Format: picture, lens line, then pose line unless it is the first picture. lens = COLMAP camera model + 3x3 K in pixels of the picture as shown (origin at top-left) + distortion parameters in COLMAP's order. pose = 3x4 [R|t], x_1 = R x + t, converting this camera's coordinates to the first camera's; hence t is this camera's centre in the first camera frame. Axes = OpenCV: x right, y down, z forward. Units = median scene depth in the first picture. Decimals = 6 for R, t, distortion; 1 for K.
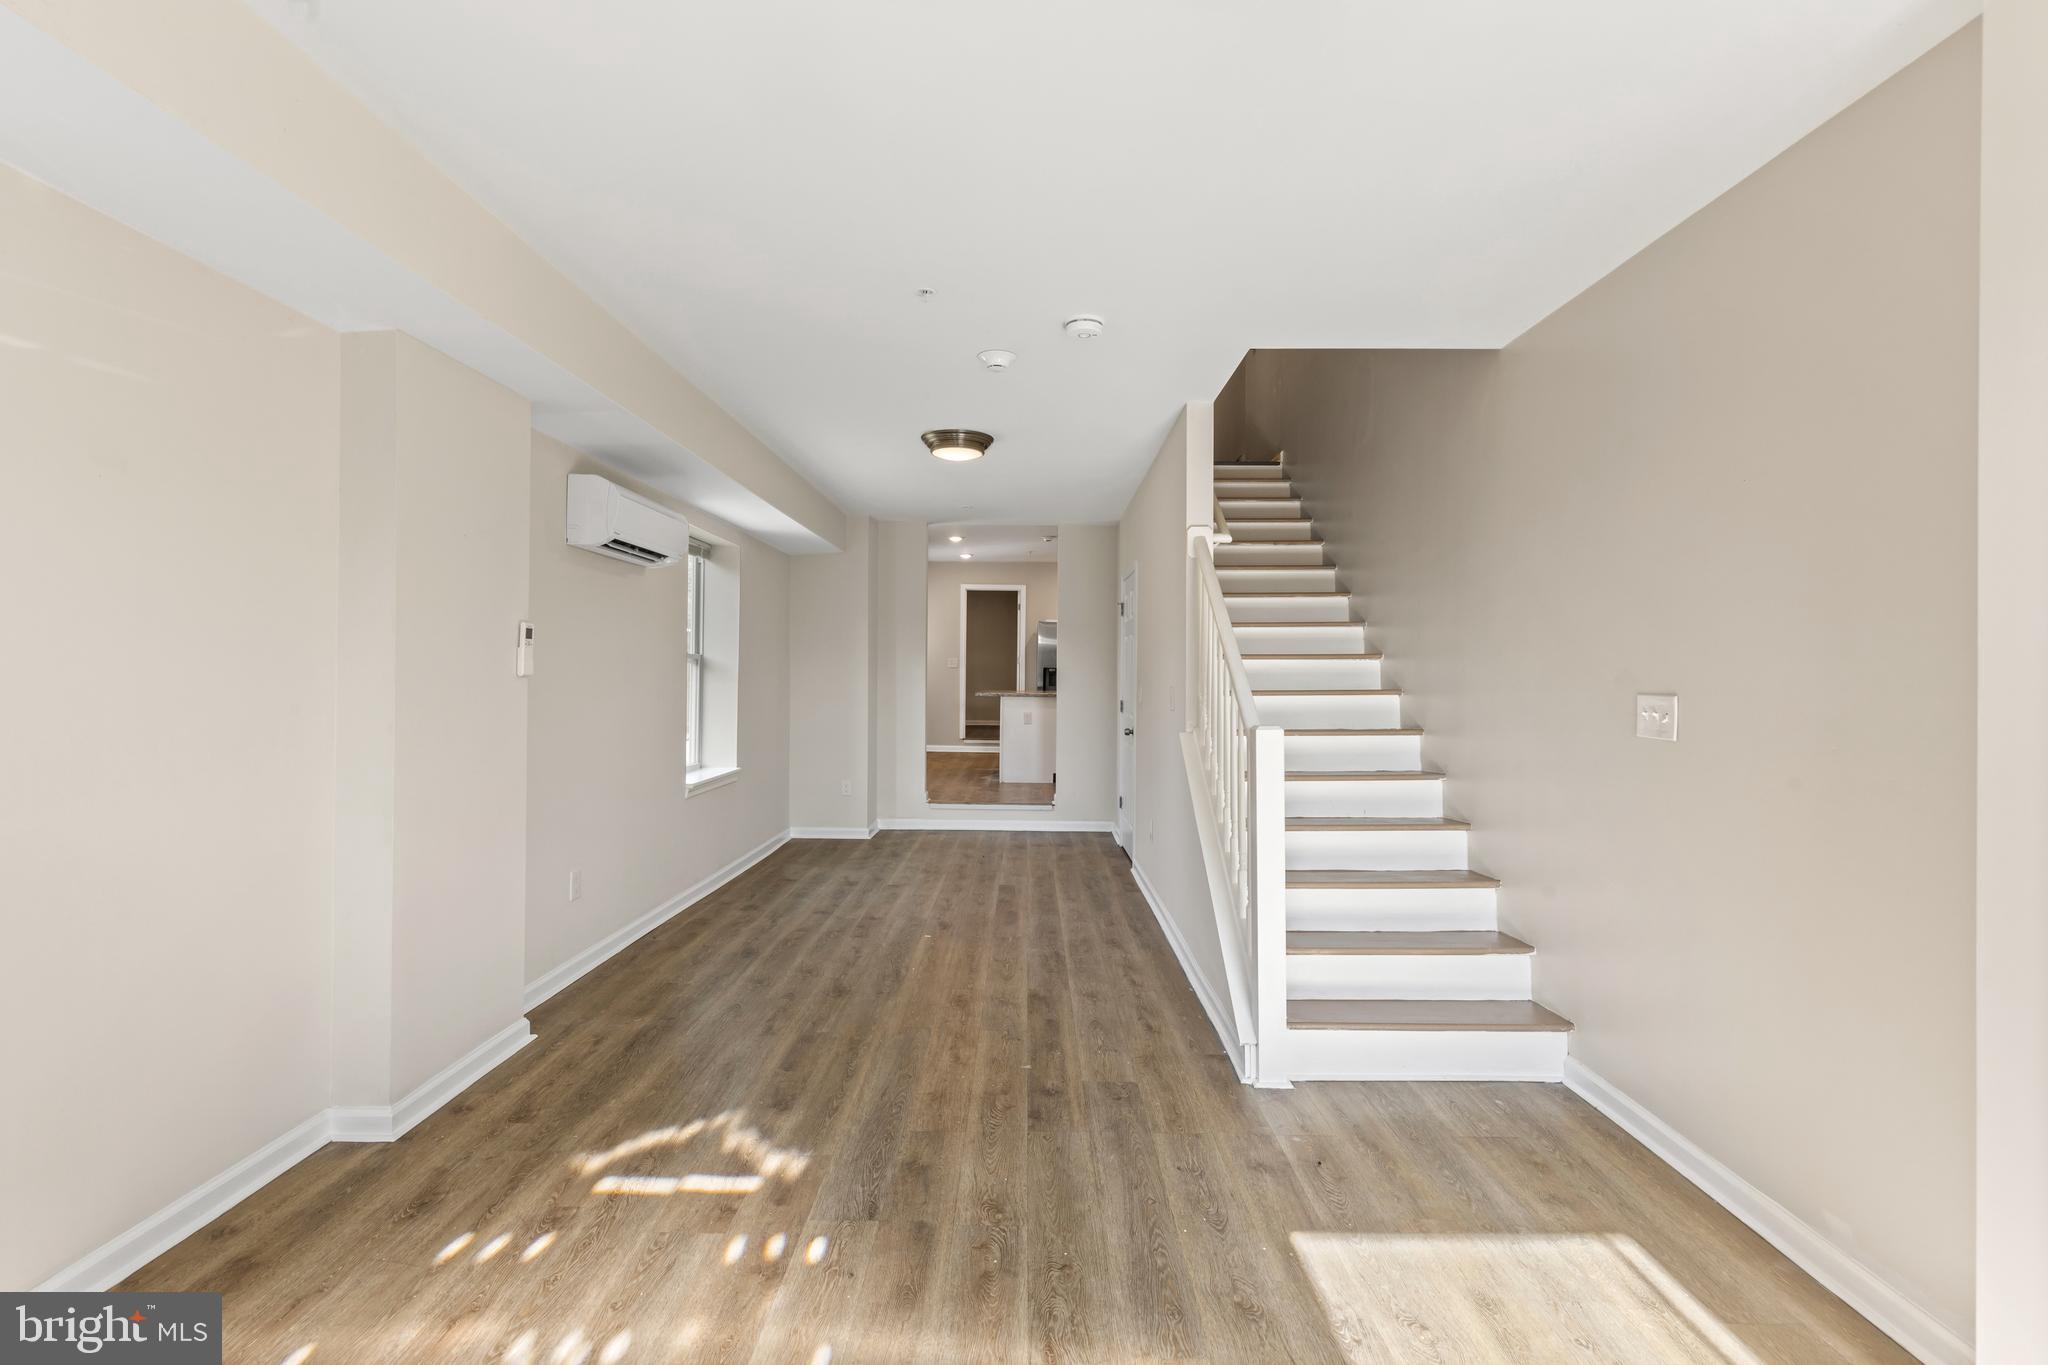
lens RADIAL K [[920.5, 0, 1025.5], [0, 920.5, 688.5], [0, 0, 1]] dist [0.007664, -0.001699]
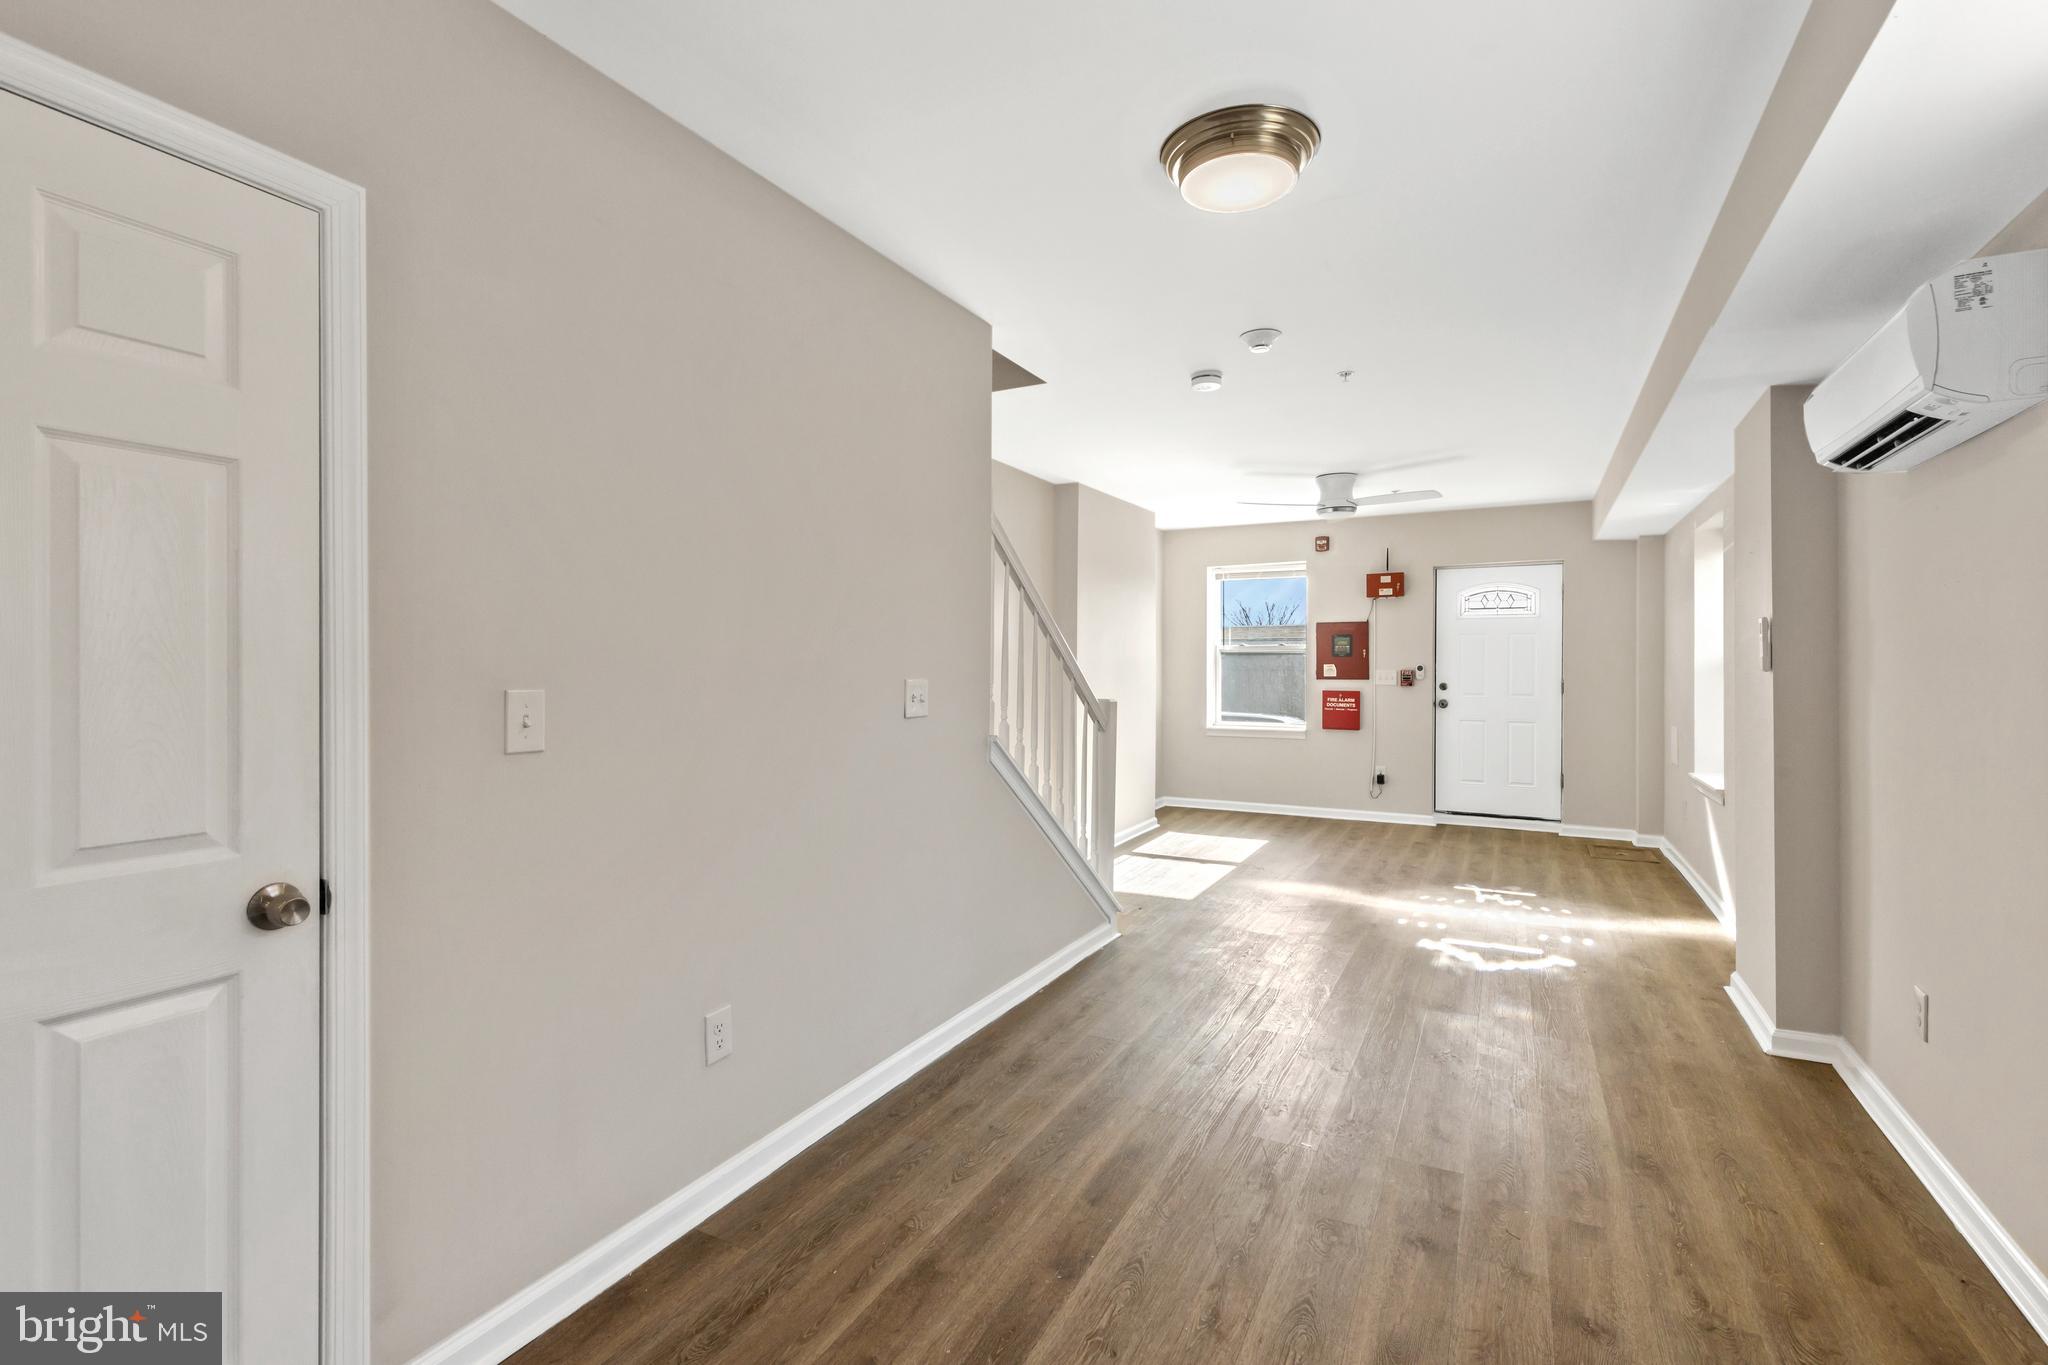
lens RADIAL K [[920.5, 0, 1055.8], [0, 920.5, 683.4], [0, 0, 1]] dist [0.007664, -0.001699]
pose [[-0.898568, -0.013369, 0.438630, -0.262565], [0.000535, 0.999502, 0.031561, -0.022978], [-0.438834, 0.028595, -0.898113, 1.946514]]
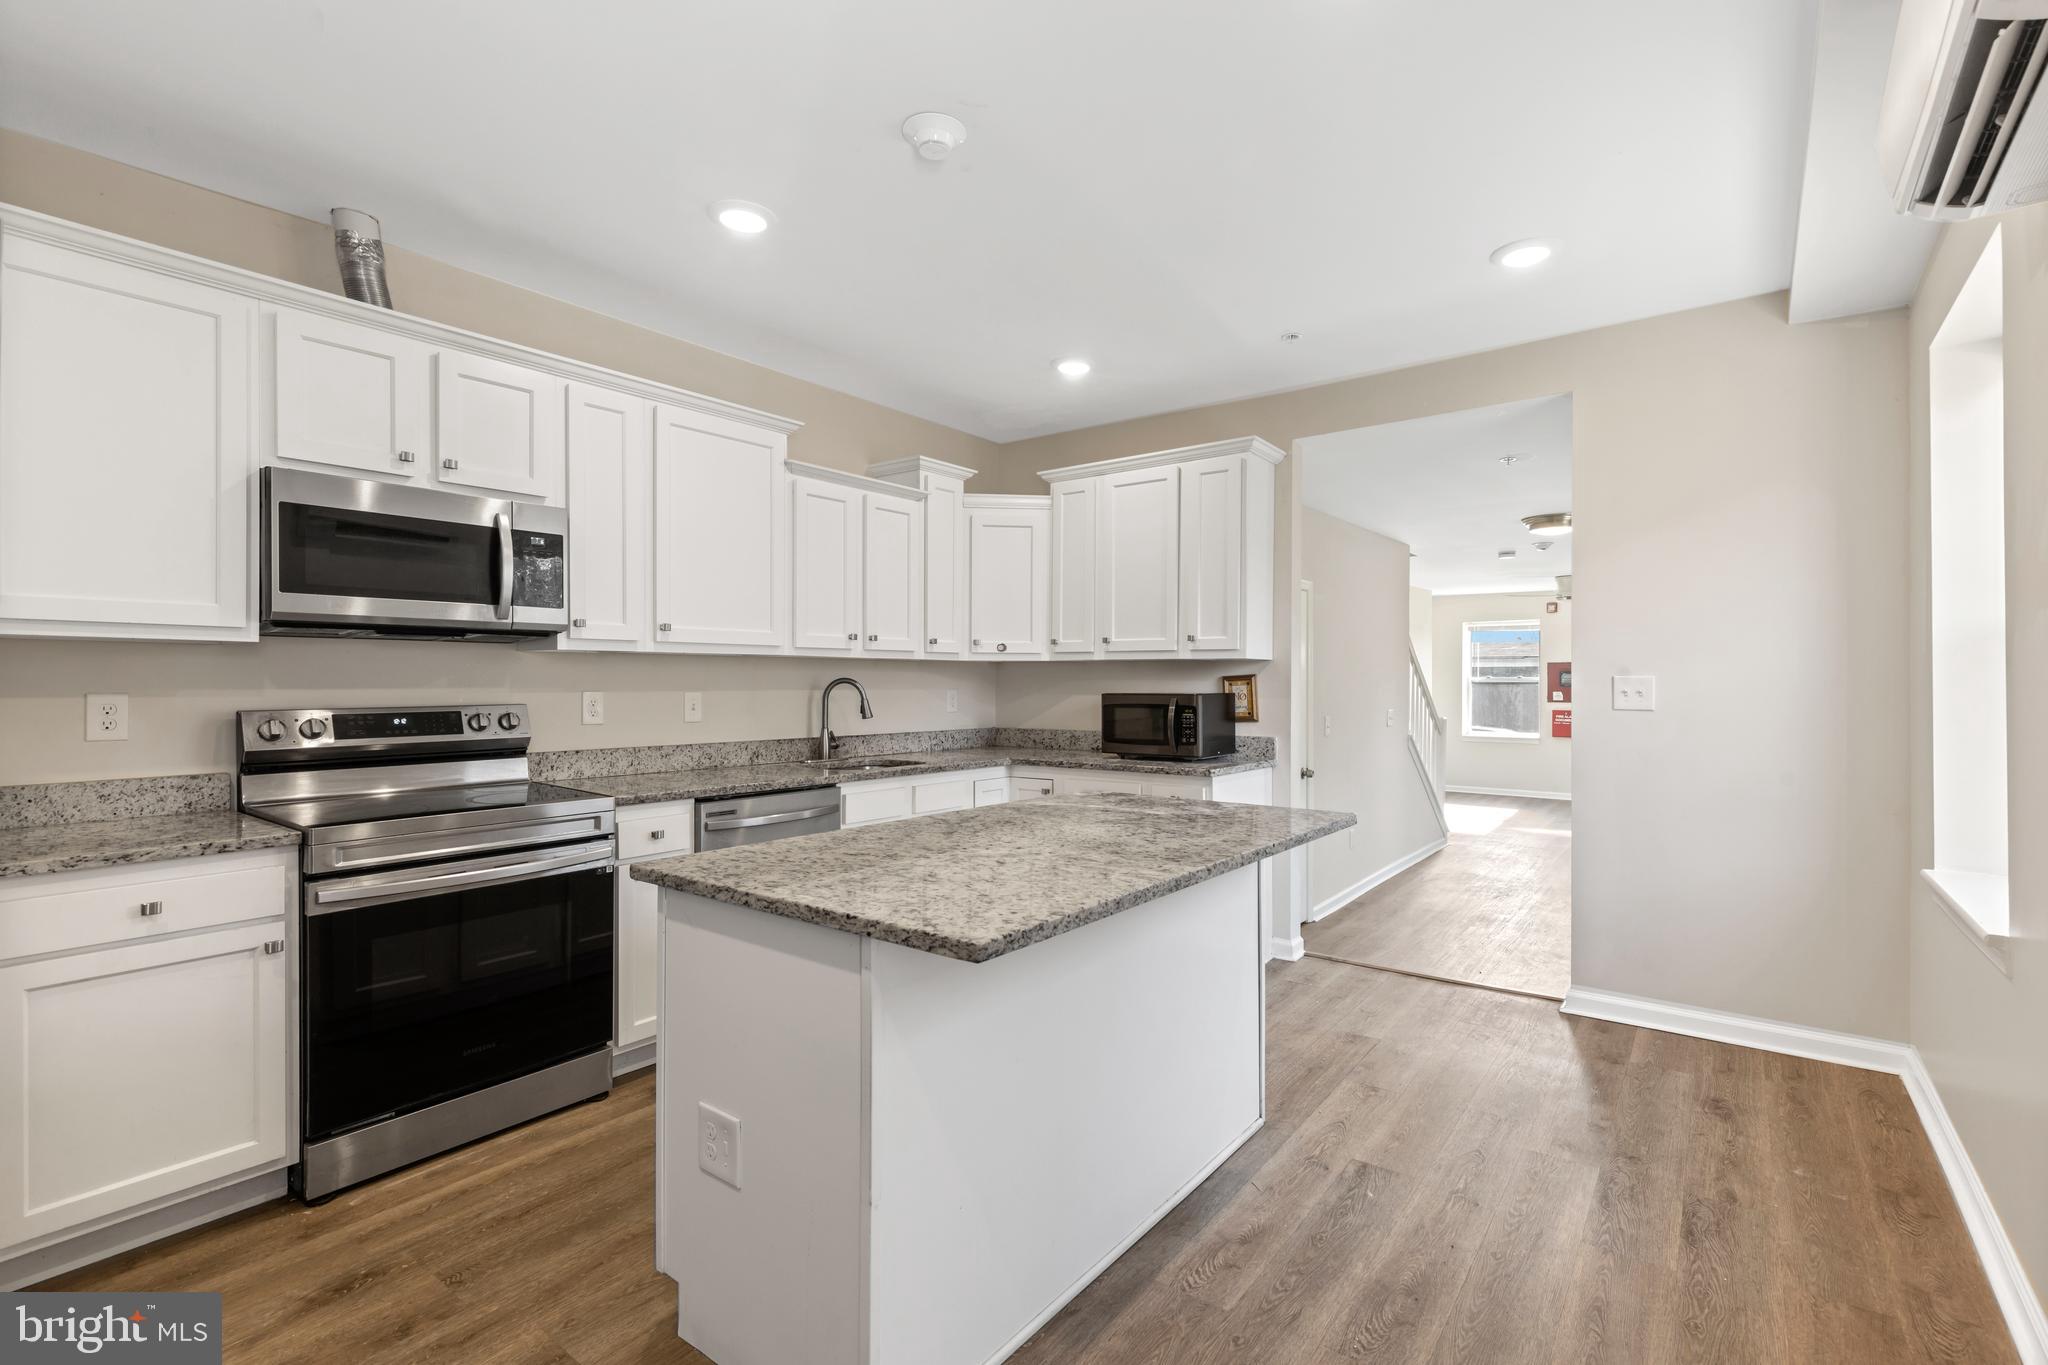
lens RADIAL K [[920.5, 0, 1032.7], [0, 920.5, 684.4], [0, 0, 1]] dist [0.007664, -0.001699]
pose [[-0.795721, -0.009424, 0.605590, -0.356261], [0.004642, 0.999755, 0.021658, -0.096104], [-0.605645, 0.020045, -0.795482, 3.184789]]
